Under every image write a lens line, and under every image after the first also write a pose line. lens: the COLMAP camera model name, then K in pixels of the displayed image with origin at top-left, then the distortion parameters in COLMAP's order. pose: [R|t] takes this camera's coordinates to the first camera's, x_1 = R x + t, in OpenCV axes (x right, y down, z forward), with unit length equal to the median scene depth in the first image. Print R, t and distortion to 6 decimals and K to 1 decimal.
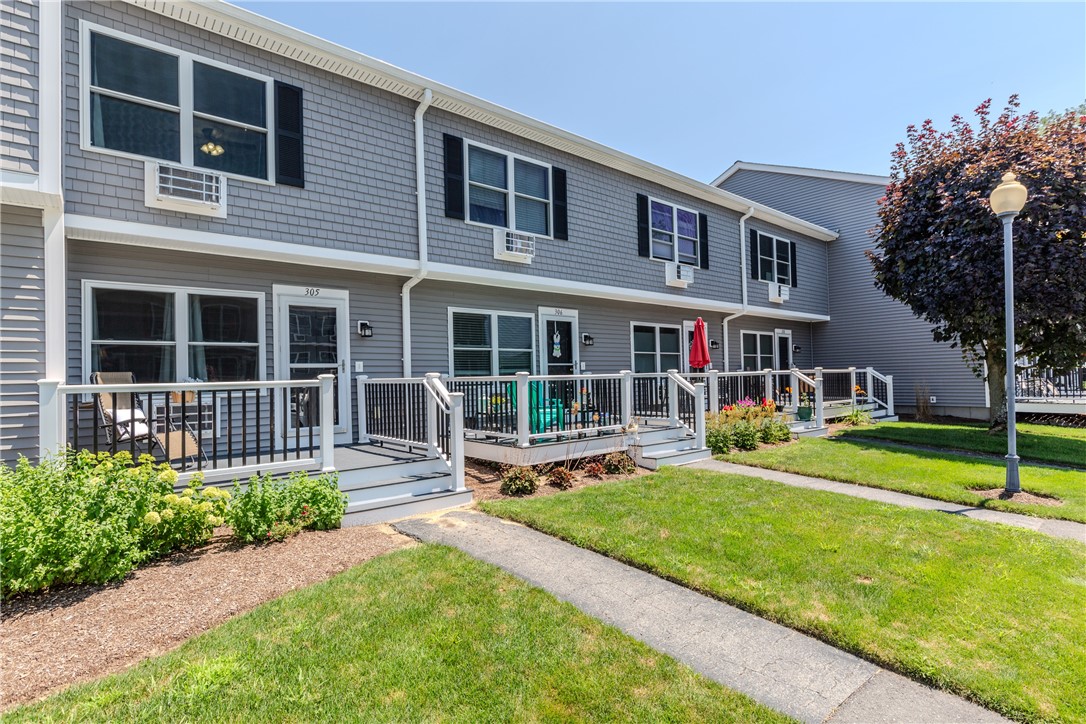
lens RADIAL K [[553.4, 0, 536.9], [0, 553.4, 363.9], [0, 0, 1]] dist [0.000455, 0.000059]
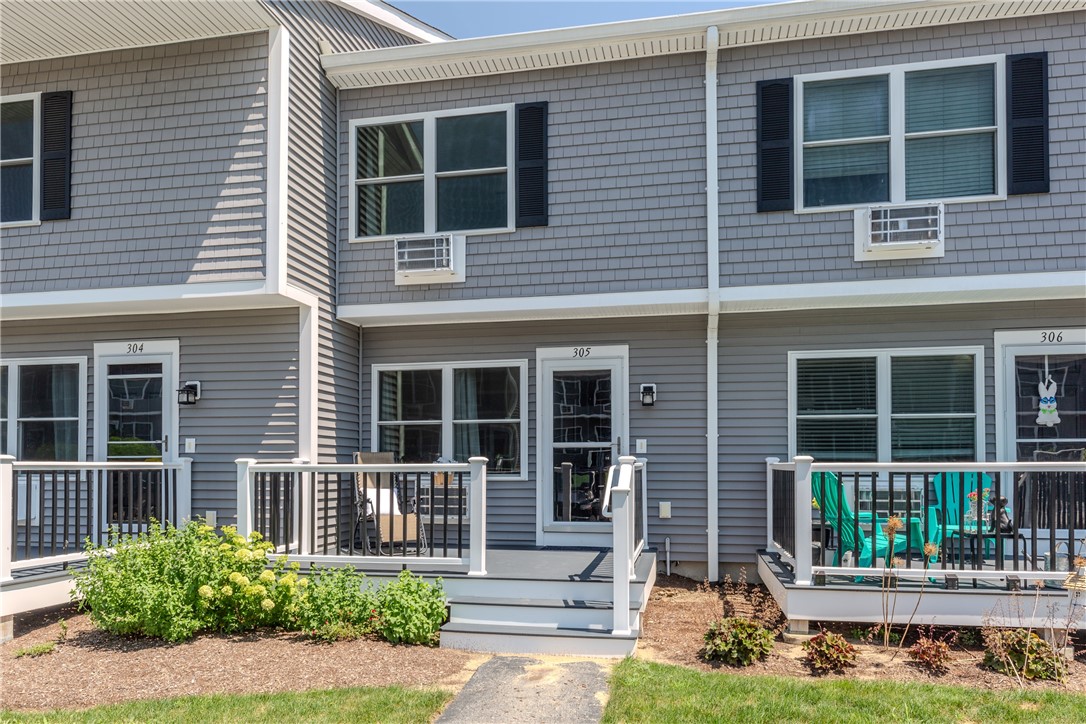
lens RADIAL K [[726.8, 0, 549.9], [0, 726.8, 454.7], [0, 0, 1]] dist [0.002223, -0.000041]
pose [[0.625398, 0.006591, -0.780278, 0.401016], [0.006472, 0.999886, 0.013634, 0.002426], [0.780279, -0.013576, 0.625284, 0.328641]]
